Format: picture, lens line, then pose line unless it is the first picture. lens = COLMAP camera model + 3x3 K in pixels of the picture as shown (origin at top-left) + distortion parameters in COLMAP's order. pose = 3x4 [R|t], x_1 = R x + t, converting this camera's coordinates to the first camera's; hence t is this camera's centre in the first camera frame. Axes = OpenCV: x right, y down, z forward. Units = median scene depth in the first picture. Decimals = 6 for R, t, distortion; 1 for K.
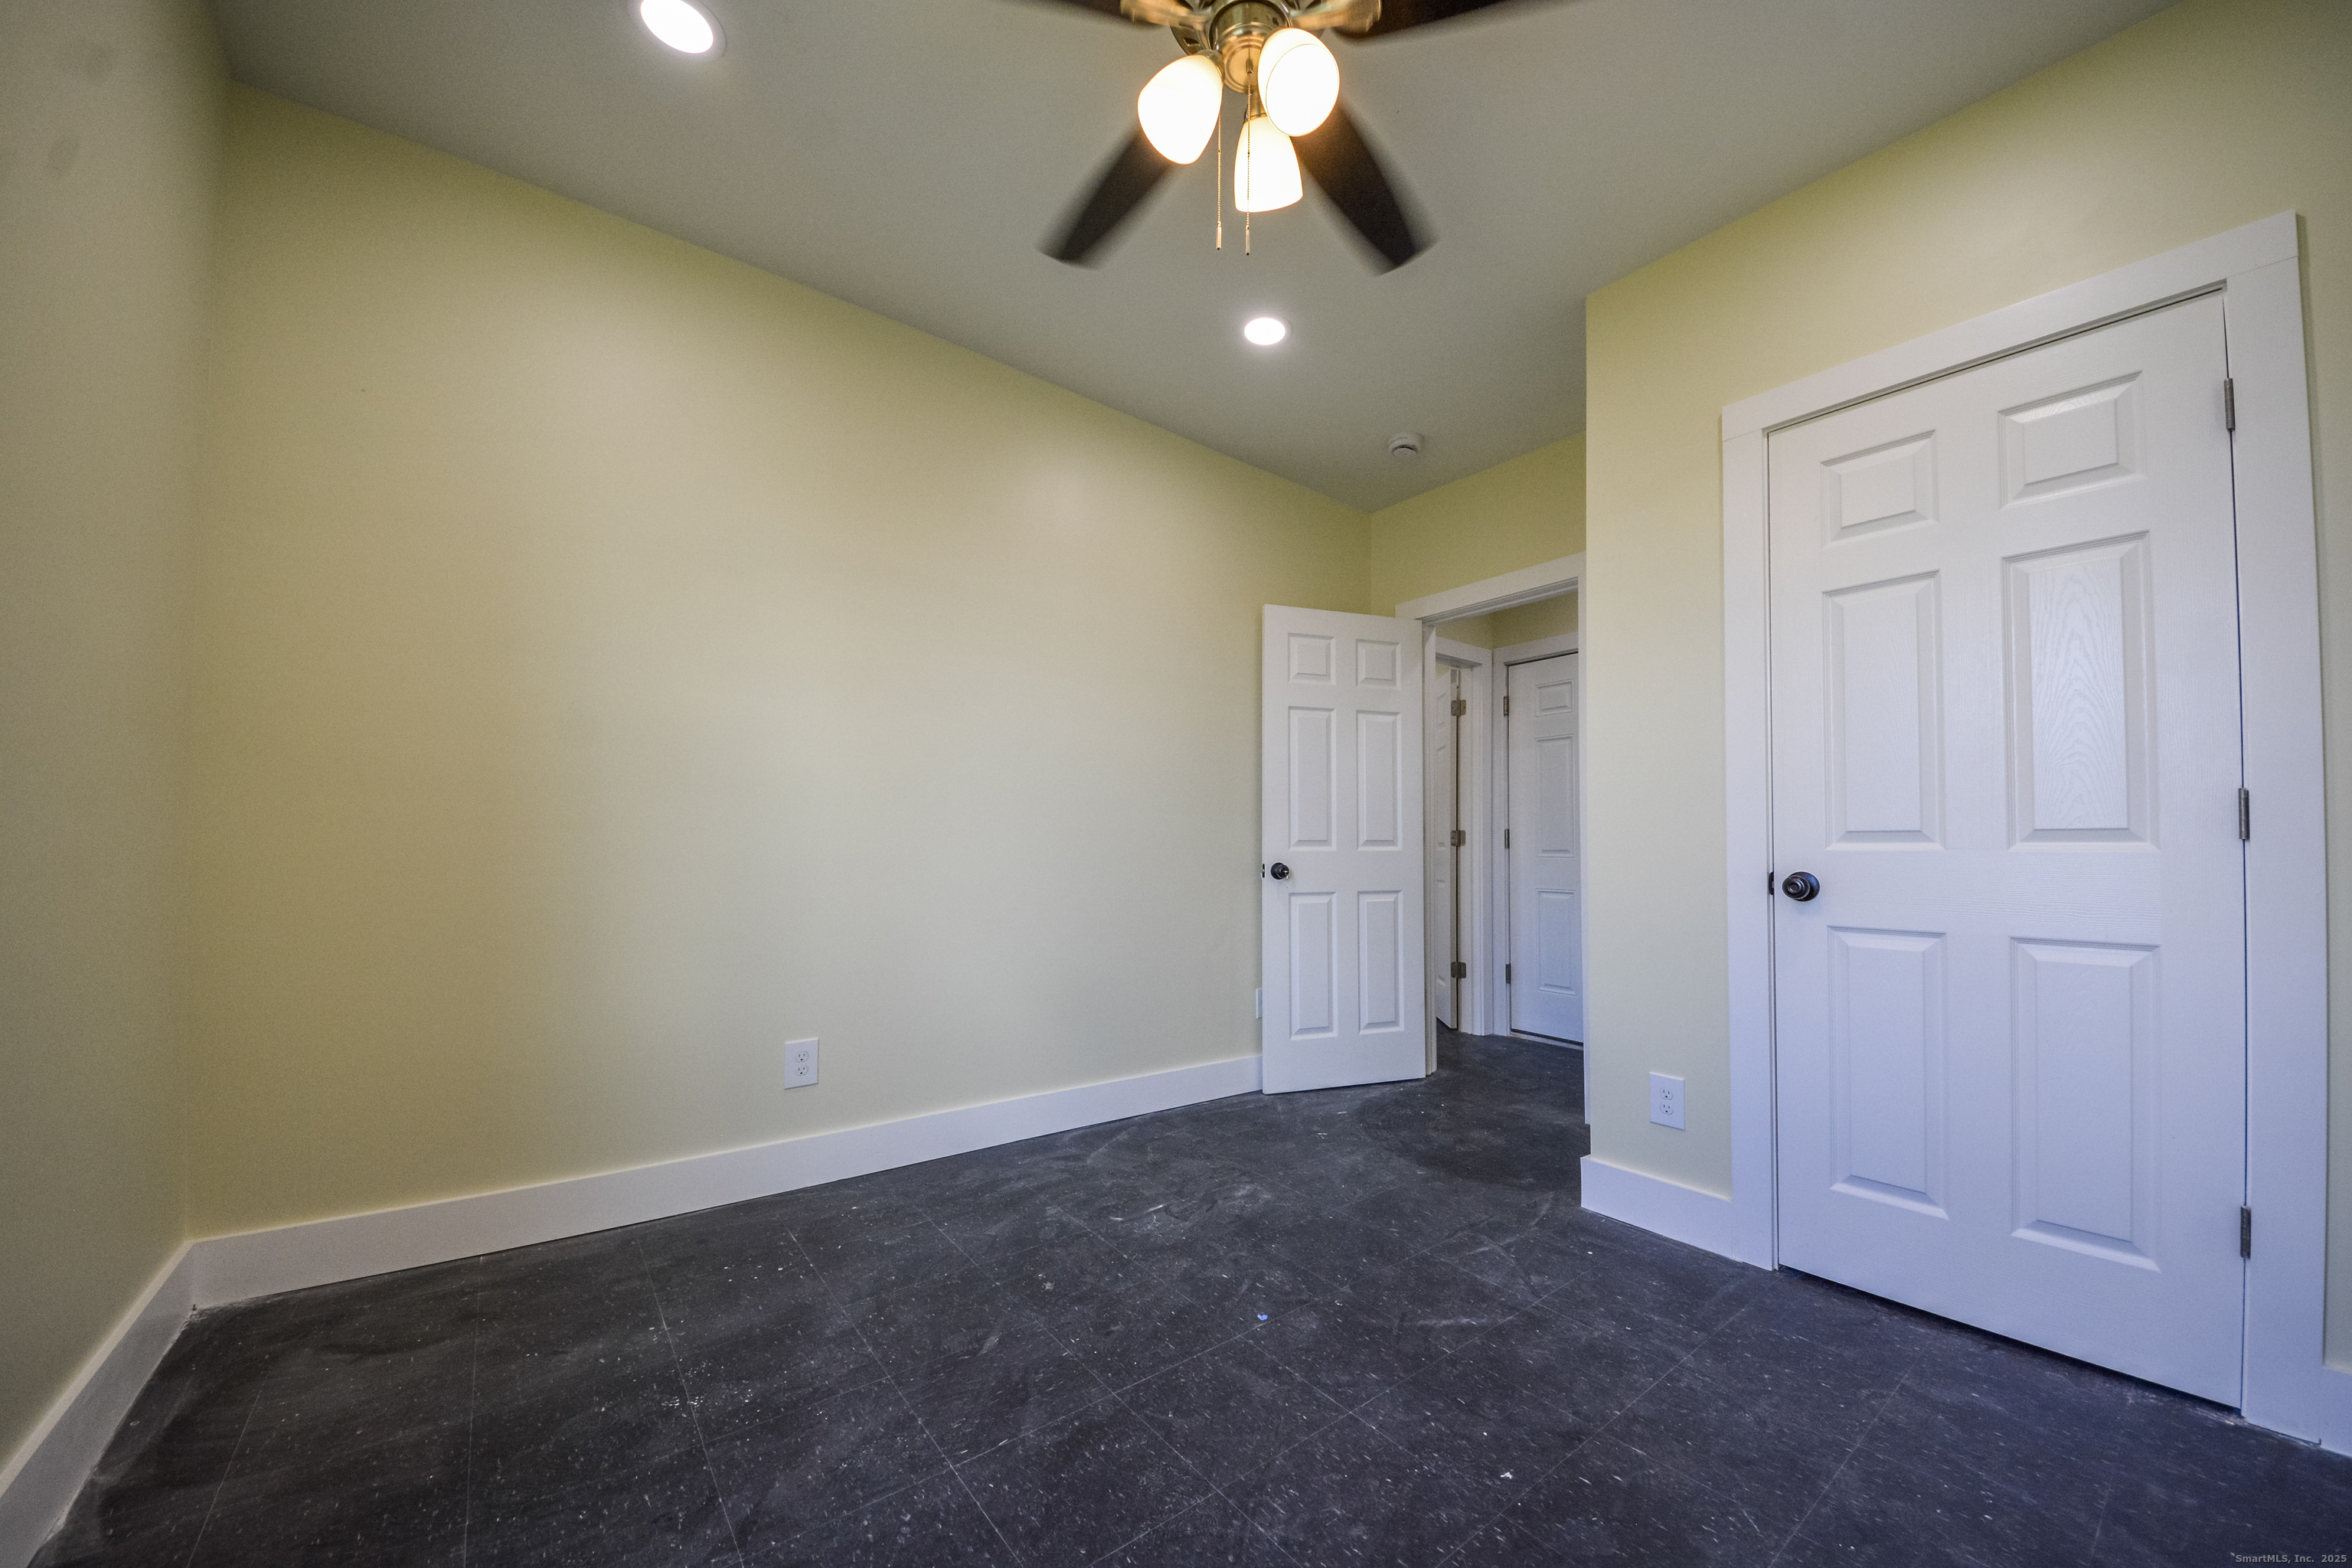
lens RADIAL K [[834.3, 0, 1212.0], [0, 834.3, 840.2], [0, 0, 1]] dist [0.013032, -0.010983]
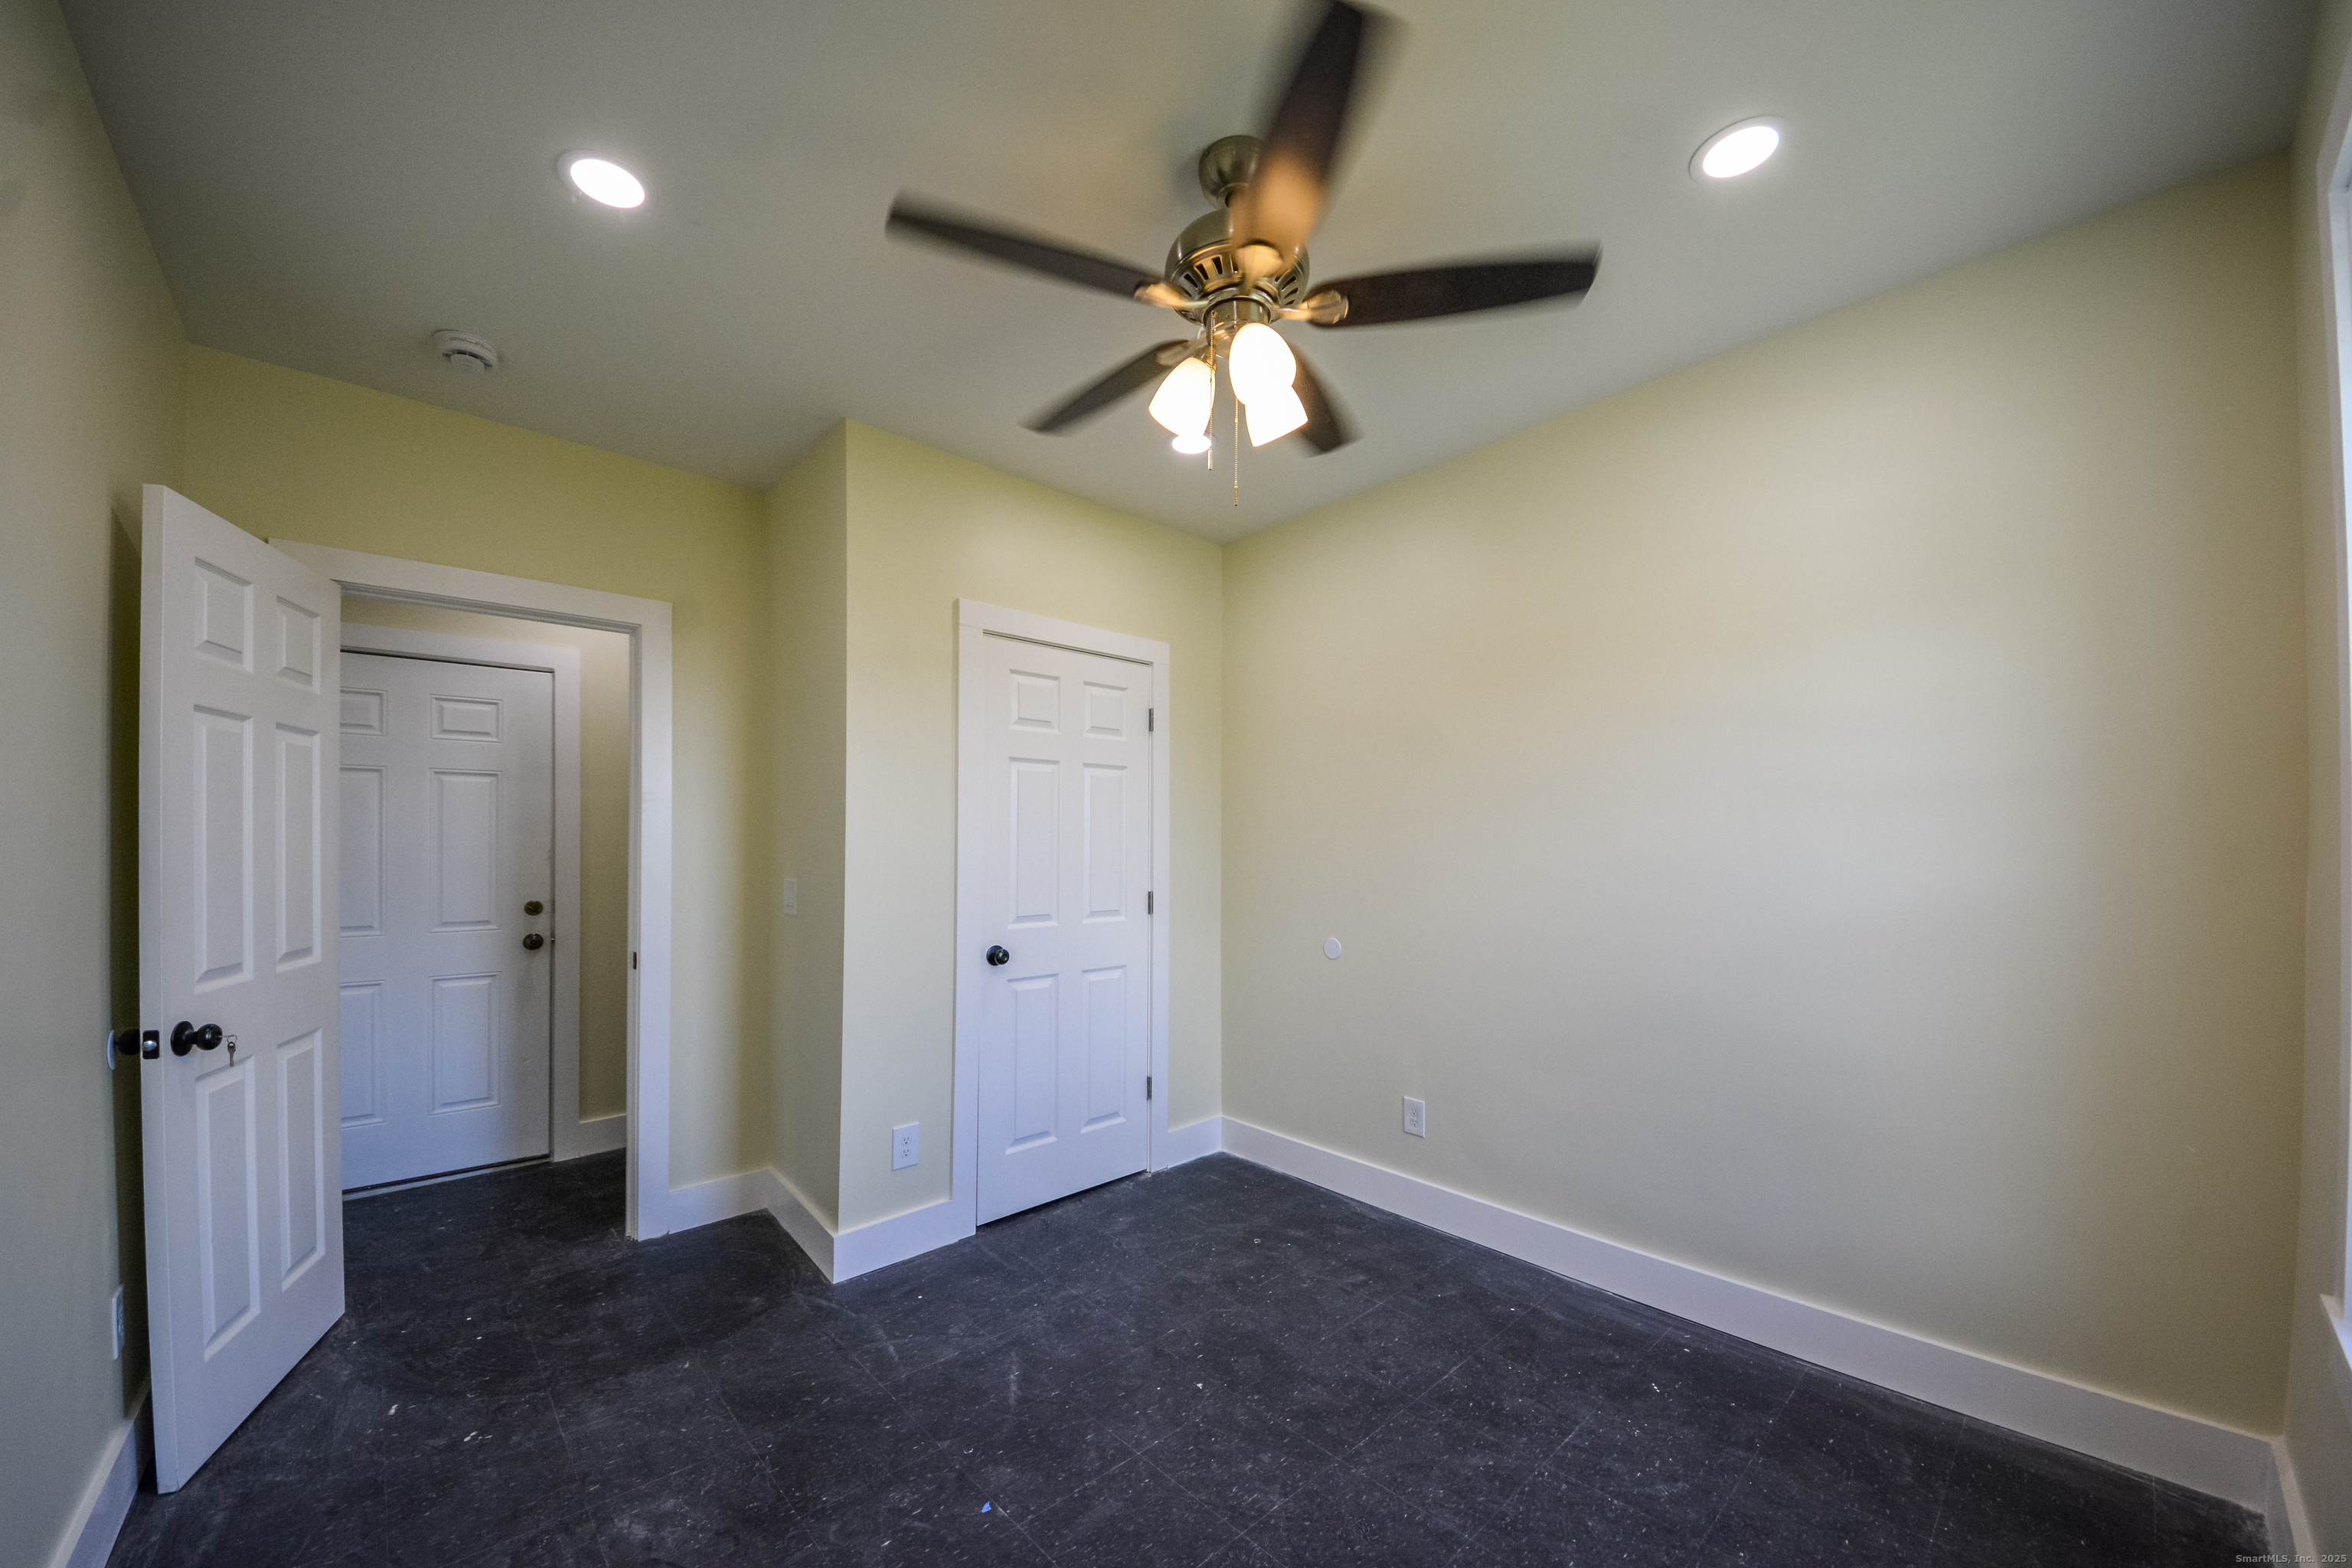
lens RADIAL K [[869.6, 0, 1178.1], [0, 869.6, 851.9], [0, 0, 1]] dist [0.036682, -0.032104]
pose [[-0.055900, -0.013057, 0.998351, -0.913913], [-0.006004, 0.999901, 0.012741, -0.162138], [-0.998418, -0.005282, -0.055973, 0.863339]]
